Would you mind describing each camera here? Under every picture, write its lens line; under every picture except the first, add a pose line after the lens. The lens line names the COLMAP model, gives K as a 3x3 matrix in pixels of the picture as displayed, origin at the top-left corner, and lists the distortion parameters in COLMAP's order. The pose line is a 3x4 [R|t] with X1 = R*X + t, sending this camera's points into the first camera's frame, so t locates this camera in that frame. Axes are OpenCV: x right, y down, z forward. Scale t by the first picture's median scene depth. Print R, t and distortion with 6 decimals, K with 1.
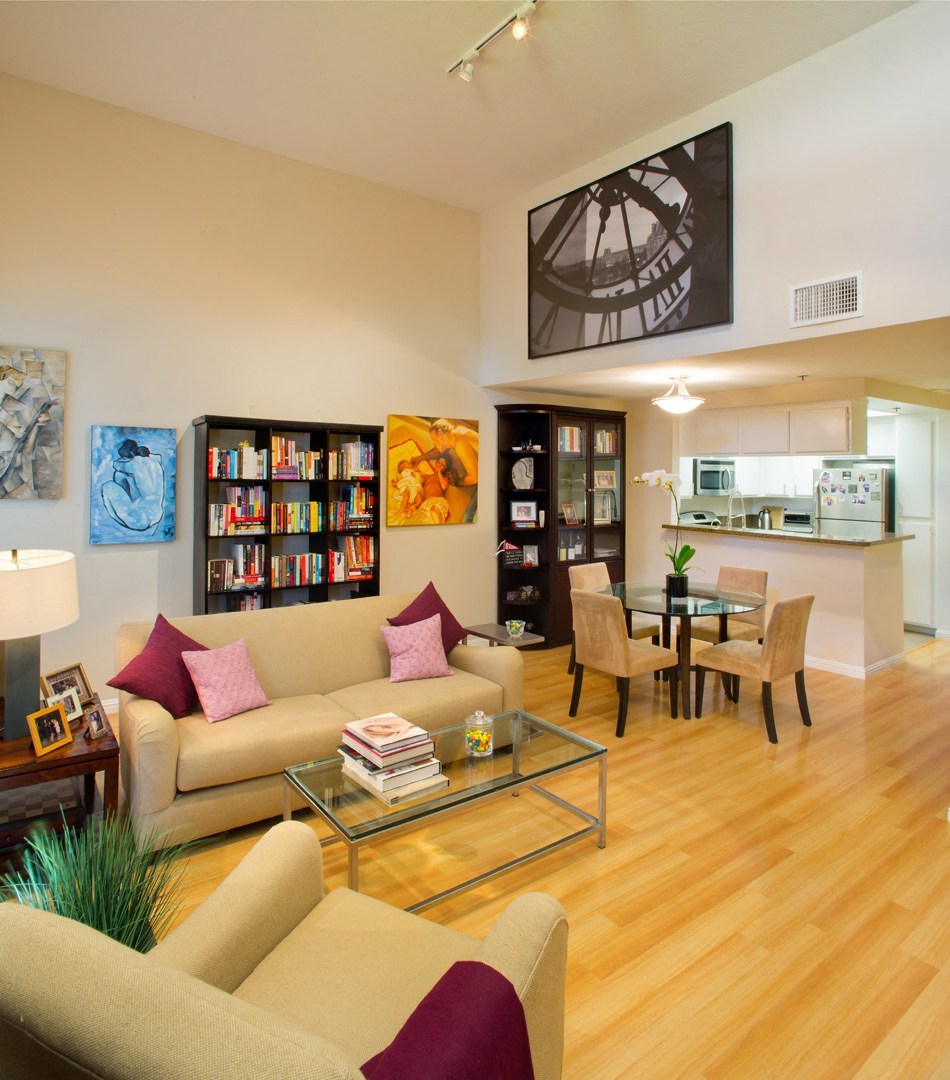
lens RADIAL K [[687.4, 0, 475.9], [0, 687.4, 540.9], [0, 0, 1]] dist [-0.000210, 0.000513]
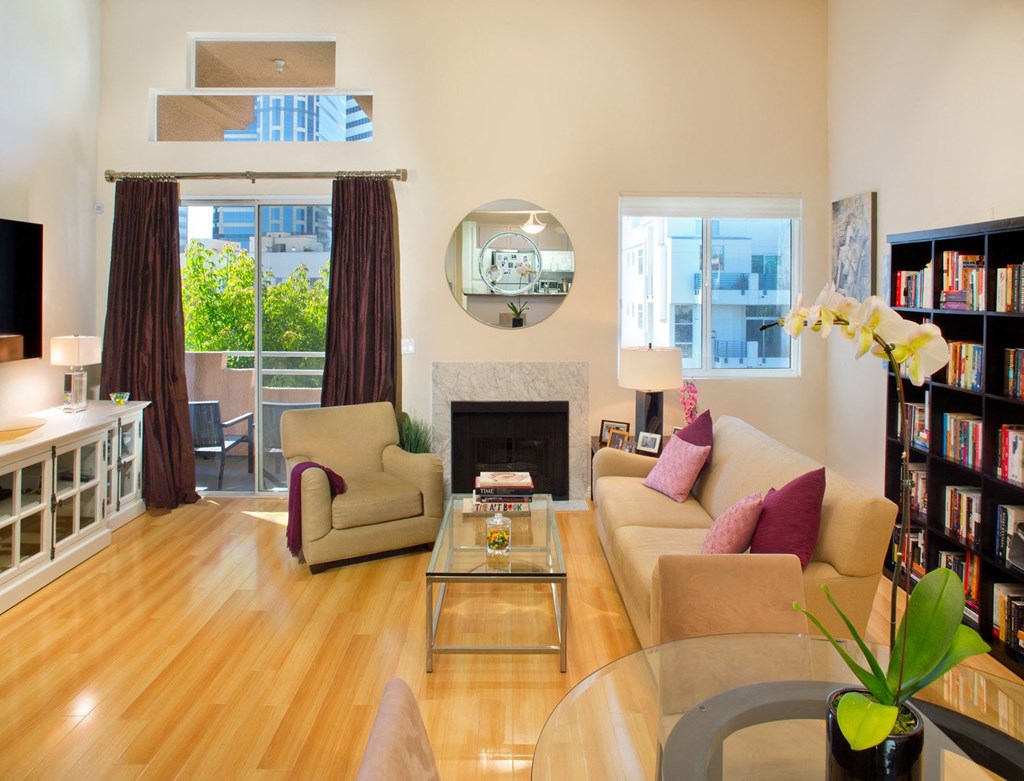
lens RADIAL K [[720.4, 0, 512.8], [0, 720.4, 387.8], [0, 0, 1]] dist [-0.003075, -0.001329]
pose [[-0.597092, 0.087746, -0.797359, 0.648887], [-0.093313, 0.979654, 0.177682, -0.107715], [0.796727, 0.180497, -0.576755, 1.162727]]
